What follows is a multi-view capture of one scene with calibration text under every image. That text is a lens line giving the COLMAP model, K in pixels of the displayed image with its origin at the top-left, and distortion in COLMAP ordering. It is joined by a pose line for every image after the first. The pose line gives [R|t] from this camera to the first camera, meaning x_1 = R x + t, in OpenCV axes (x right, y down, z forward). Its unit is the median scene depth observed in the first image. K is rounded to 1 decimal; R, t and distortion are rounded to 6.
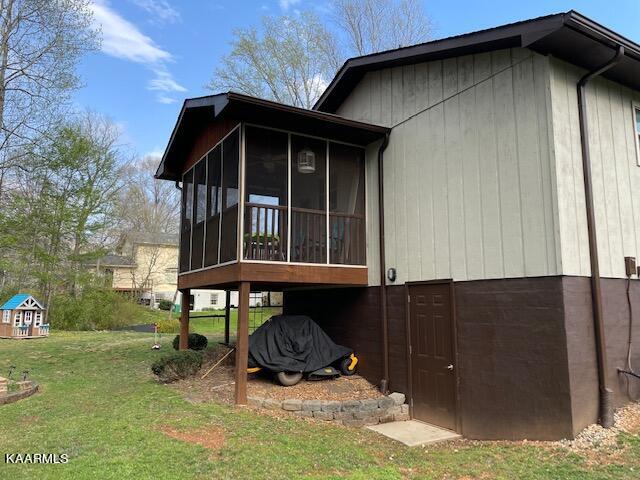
lens RADIAL K [[481.7, 0, 320.0], [0, 481.7, 240.0], [0, 0, 1]] dist [0.102012, -0.135613]
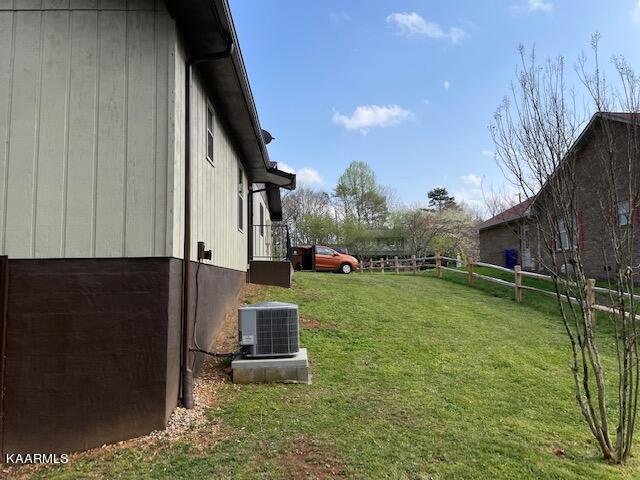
lens RADIAL K [[481.7, 0, 320.0], [0, 481.7, 240.0], [0, 0, 1]] dist [0.102012, -0.135613]
pose [[0.456070, 0.072841, 0.886958, -0.195008], [-0.108100, 0.993799, -0.026031, 0.030341], [-0.883354, -0.084008, 0.461116, 0.289865]]
